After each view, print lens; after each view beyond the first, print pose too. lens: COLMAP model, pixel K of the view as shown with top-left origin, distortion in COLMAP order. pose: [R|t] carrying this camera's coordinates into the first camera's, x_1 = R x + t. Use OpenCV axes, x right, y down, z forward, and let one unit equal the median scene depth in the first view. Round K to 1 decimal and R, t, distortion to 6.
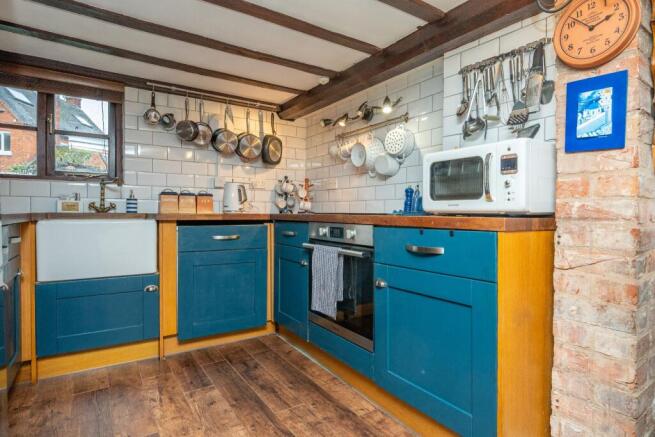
lens RADIAL K [[359.7, 0, 327.5], [0, 359.7, 218.5], [0, 0, 1]] dist [-0.002231, -0.000806]
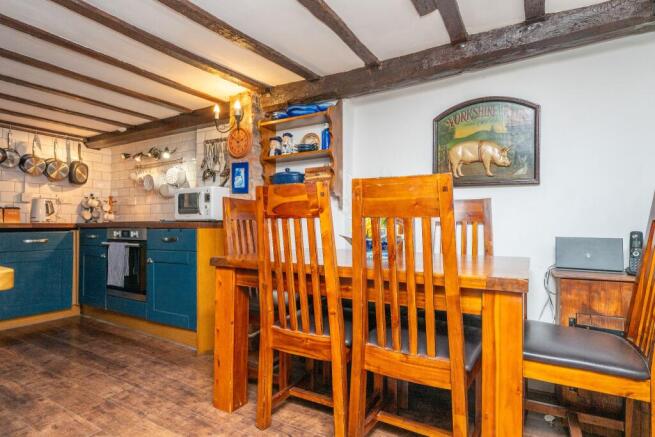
lens RADIAL K [[359.7, 0, 327.5], [0, 359.7, 218.5], [0, 0, 1]] dist [-0.002231, -0.000806]
pose [[0.902206, 0.002216, 0.431300, 0.104671], [0.013065, 0.999387, -0.032465, 0.024789], [-0.431108, 0.034925, 0.901624, -0.586314]]
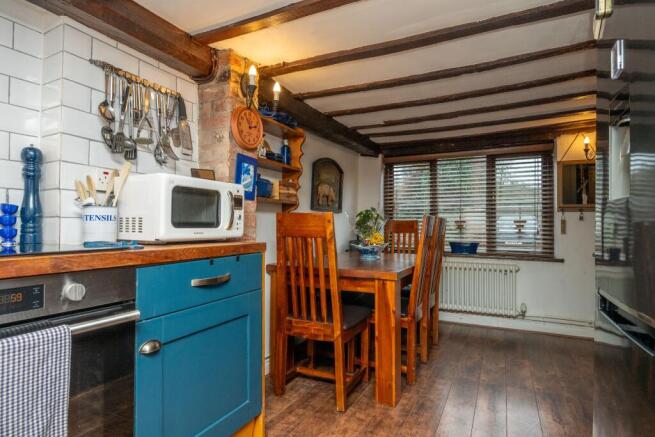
lens RADIAL K [[359.7, 0, 327.5], [0, 359.7, 218.5], [0, 0, 1]] dist [-0.002231, -0.000806]
pose [[-0.508055, 0.010185, 0.861265, -0.384146], [0.014149, 0.999894, -0.003477, -0.038052], [-0.861208, 0.010420, -0.508145, 0.657591]]
